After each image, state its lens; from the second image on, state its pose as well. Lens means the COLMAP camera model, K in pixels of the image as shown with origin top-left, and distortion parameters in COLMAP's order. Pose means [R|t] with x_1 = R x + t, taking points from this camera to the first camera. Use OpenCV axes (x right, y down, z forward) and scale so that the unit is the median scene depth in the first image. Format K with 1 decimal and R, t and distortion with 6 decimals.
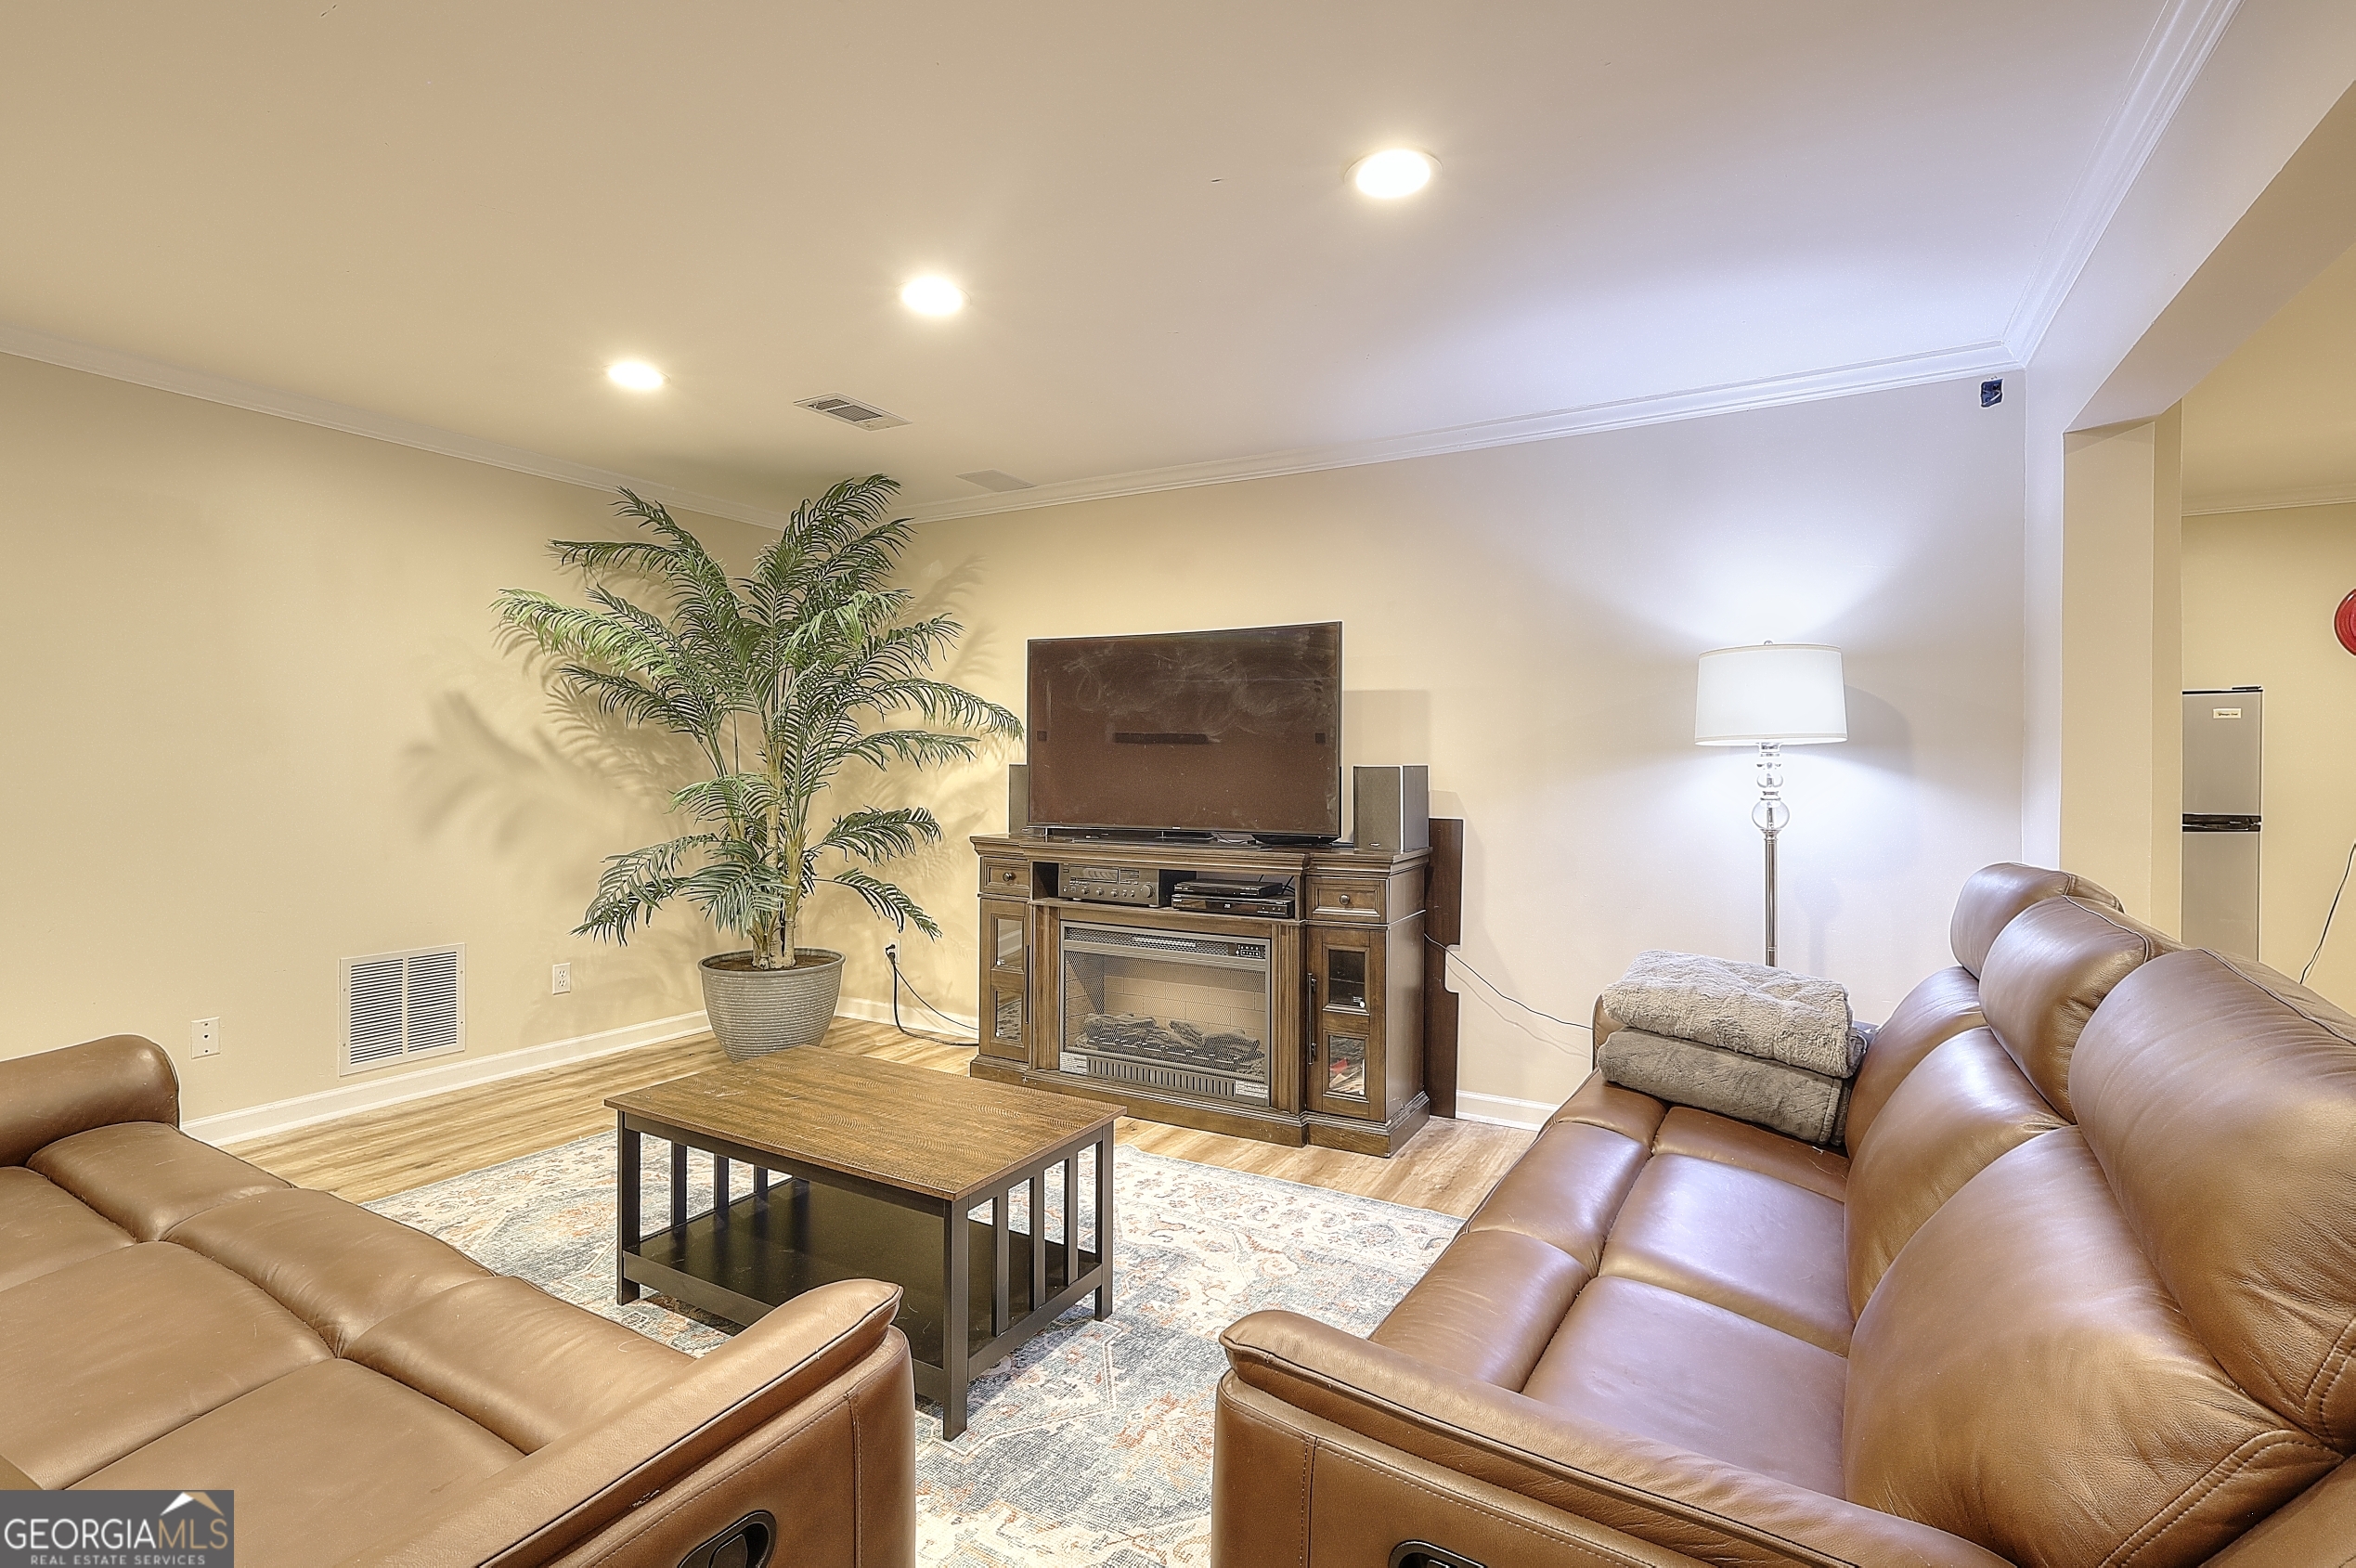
lens RADIAL K [[1080.9, 0, 1188.2], [0, 1080.9, 779.8], [0, 0, 1]] dist [-0.002896, -0.000281]
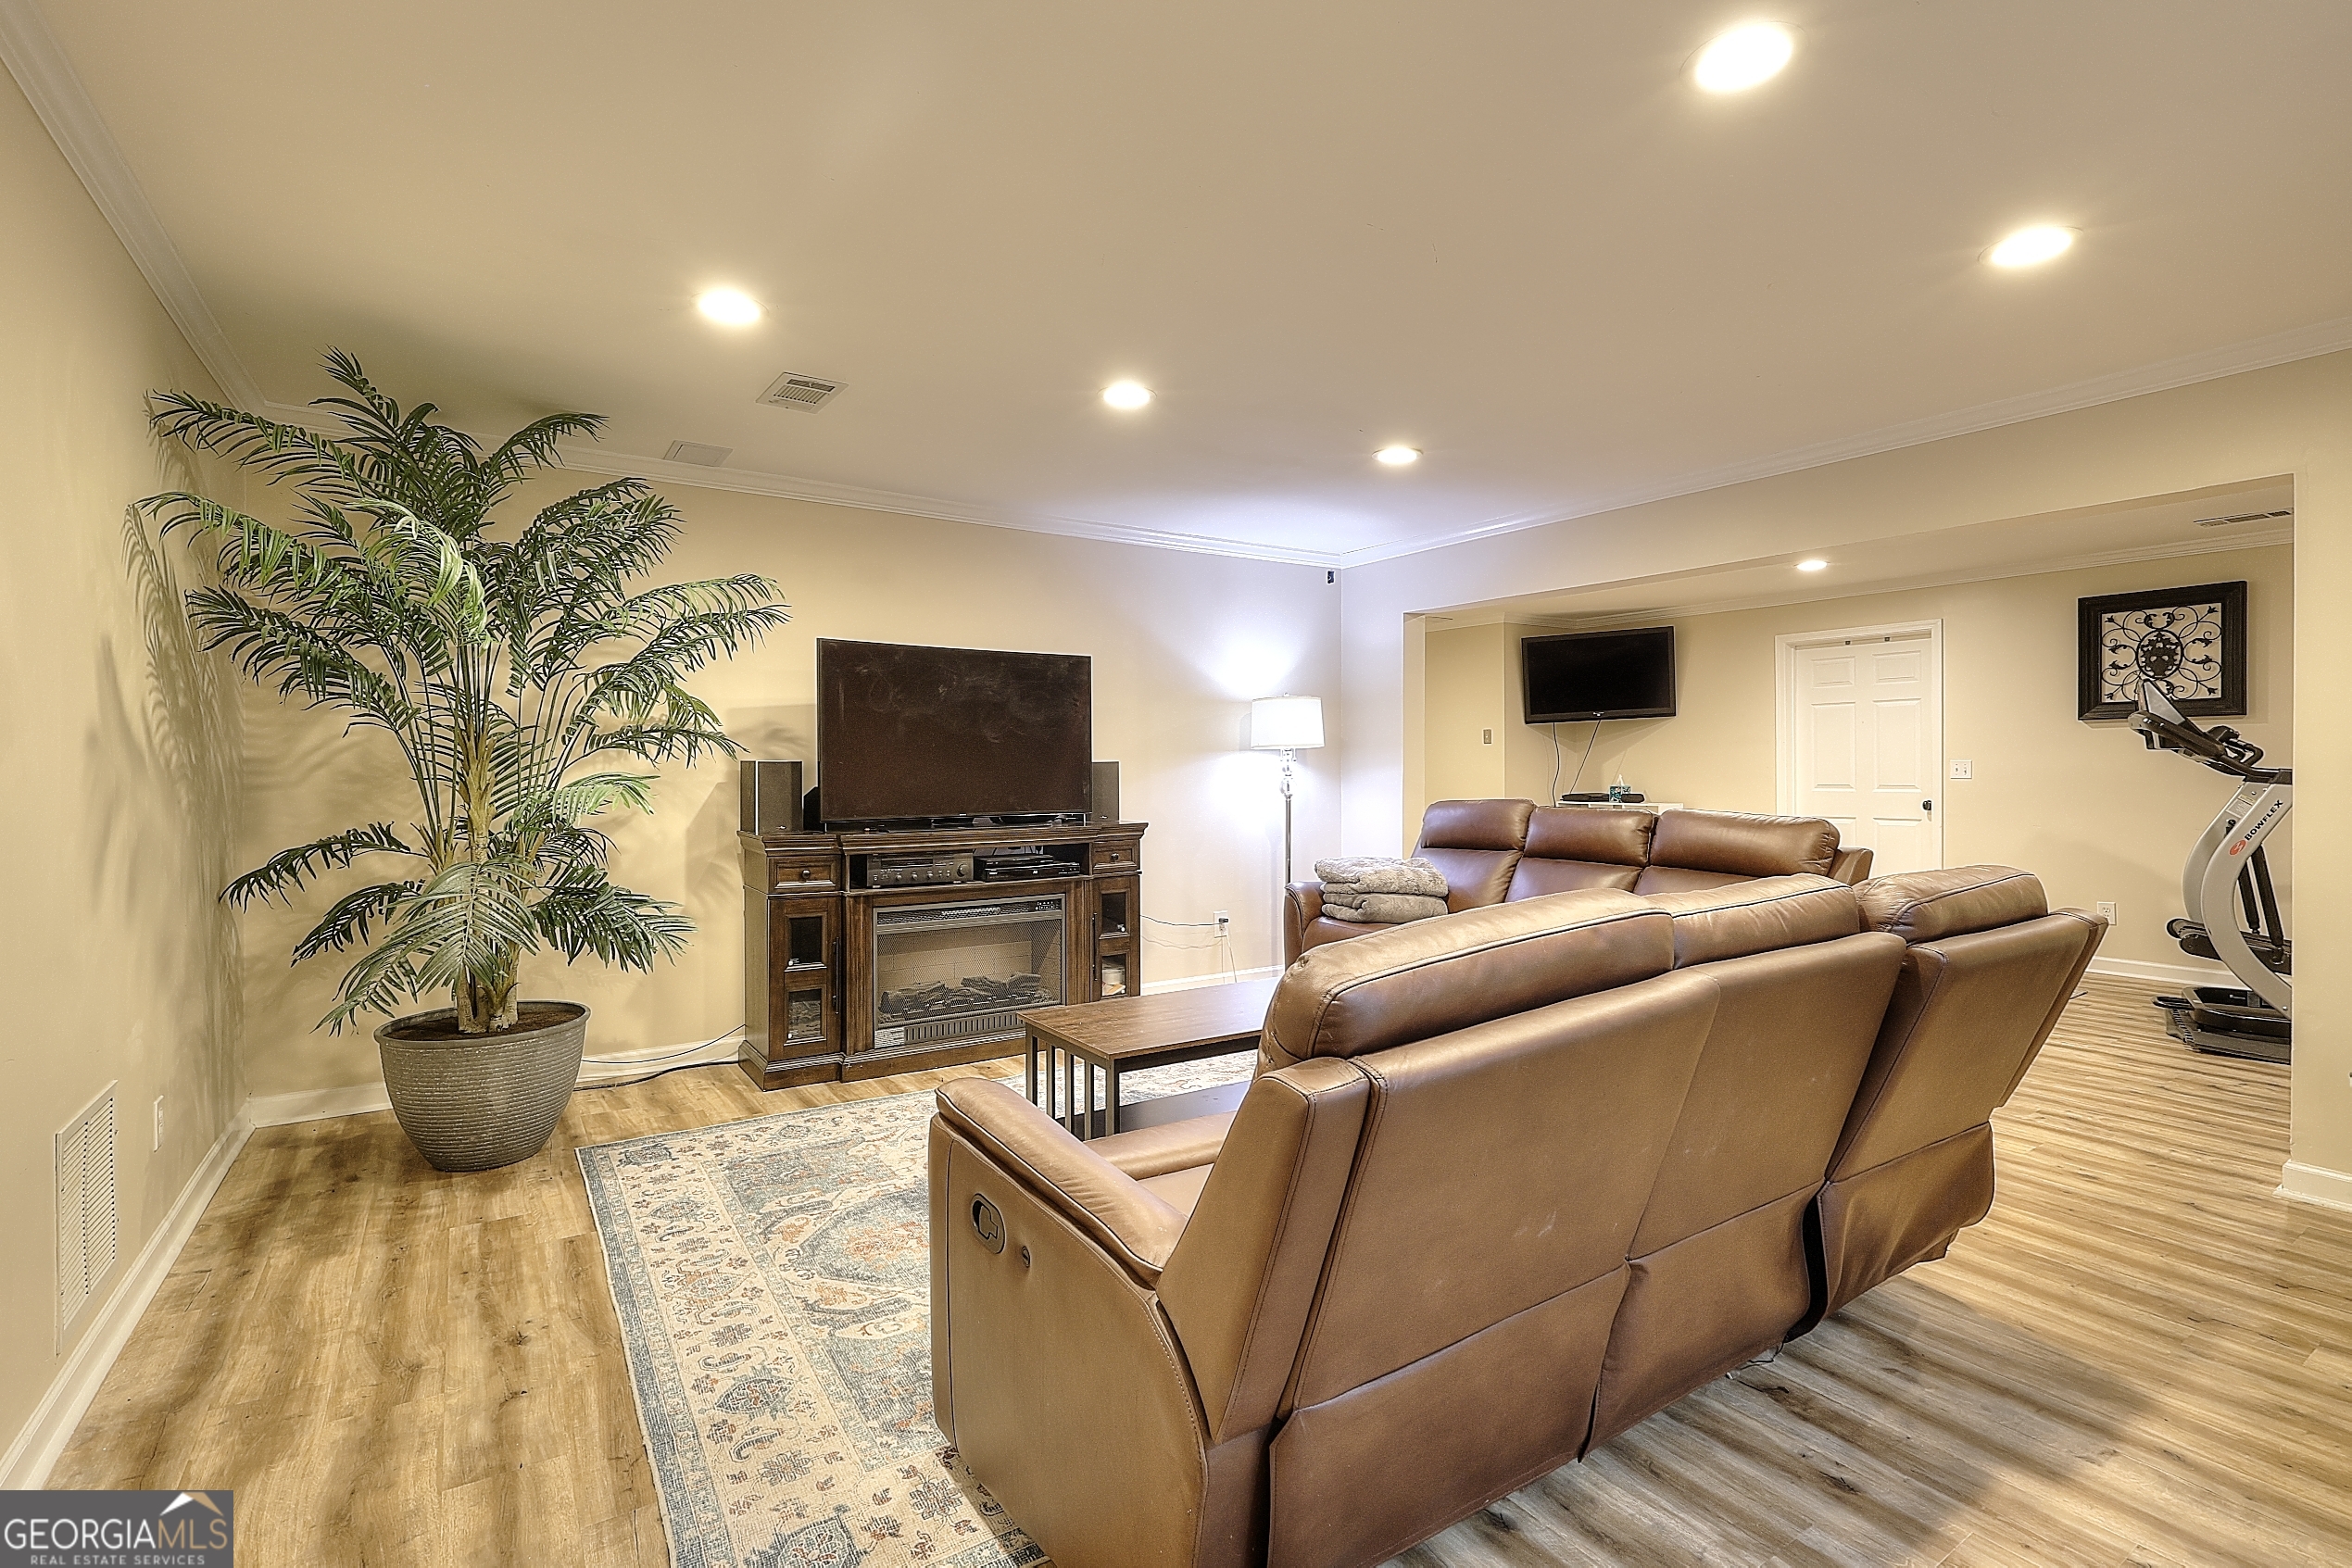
lens RADIAL K [[1078.9, 0, 1182.3], [0, 1078.9, 774.9], [0, 0, 1]] dist [-0.002896, -0.000281]
pose [[0.456484, -0.015758, 0.889592, -1.009433], [0.014402, 0.999843, 0.010321, -0.007948], [-0.889615, 0.008101, 0.456639, 0.266957]]
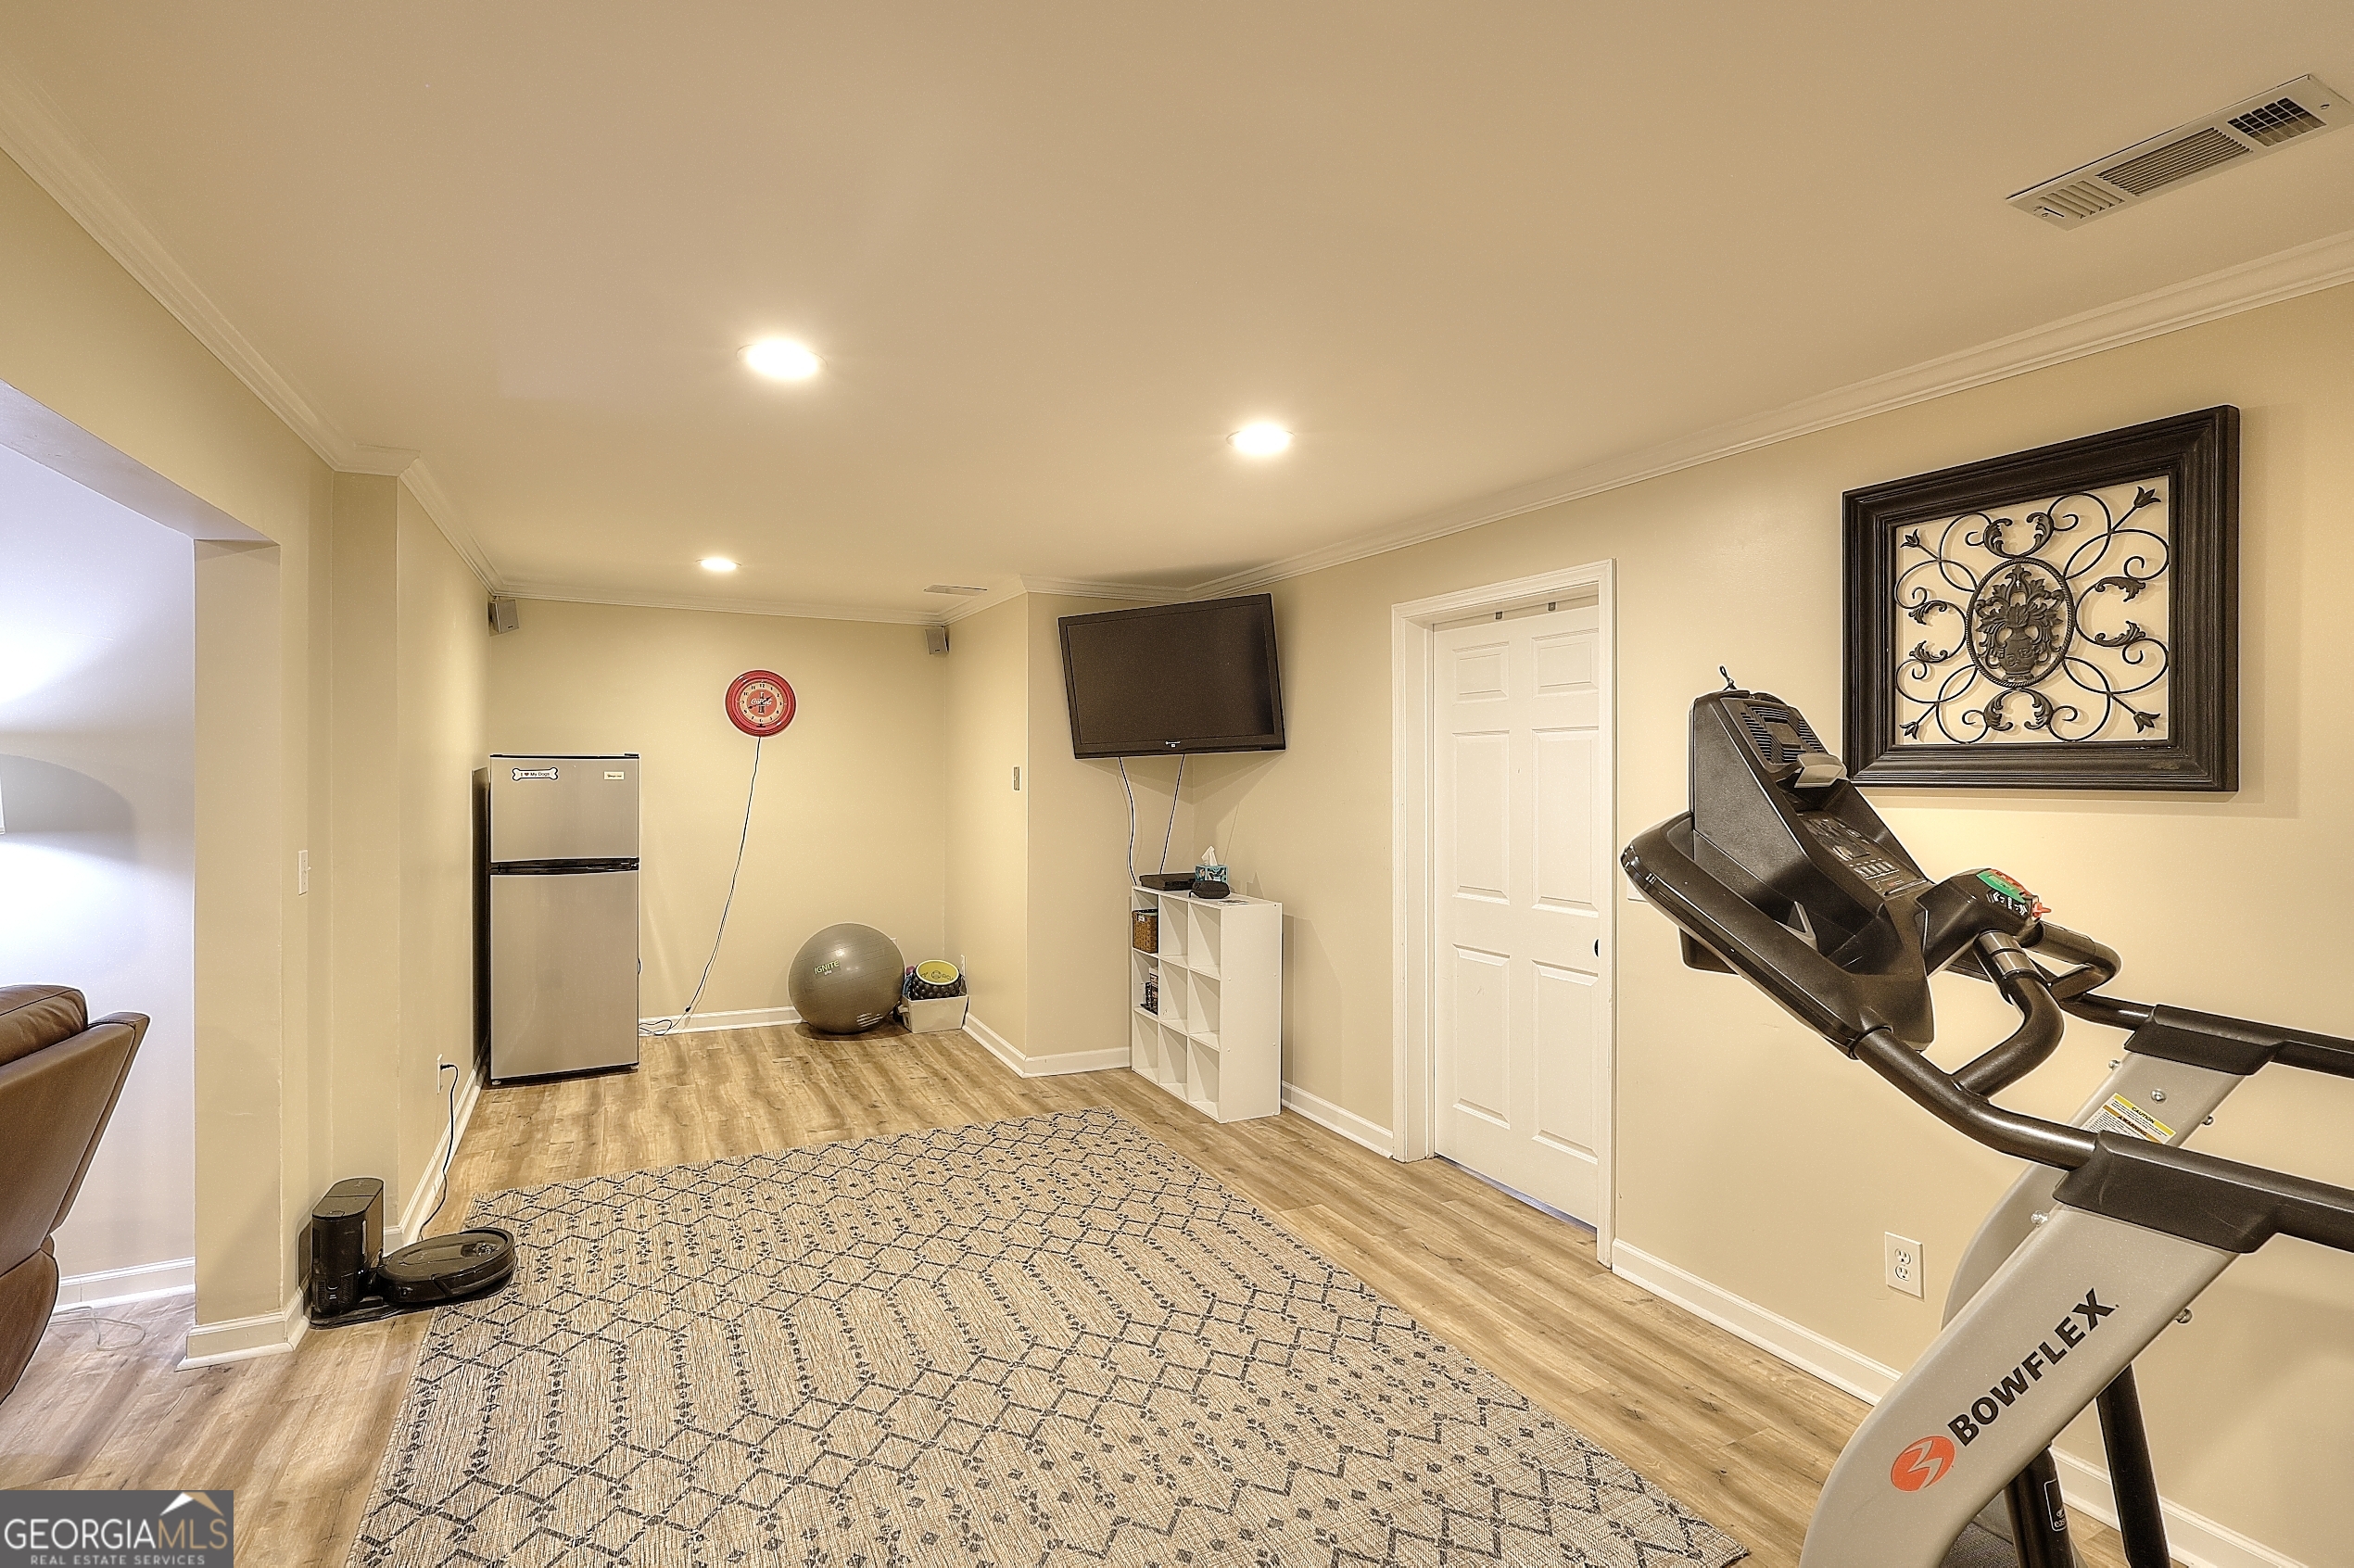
lens RADIAL K [[1079.9, 0, 1186.8], [0, 1079.9, 771.7], [0, 0, 1]] dist [-0.002896, -0.000281]
pose [[0.550679, -0.004274, 0.834706, 0.371058], [0.004822, 0.999986, 0.001939, -0.071820], [-0.834703, 0.002957, 0.550693, -0.263420]]
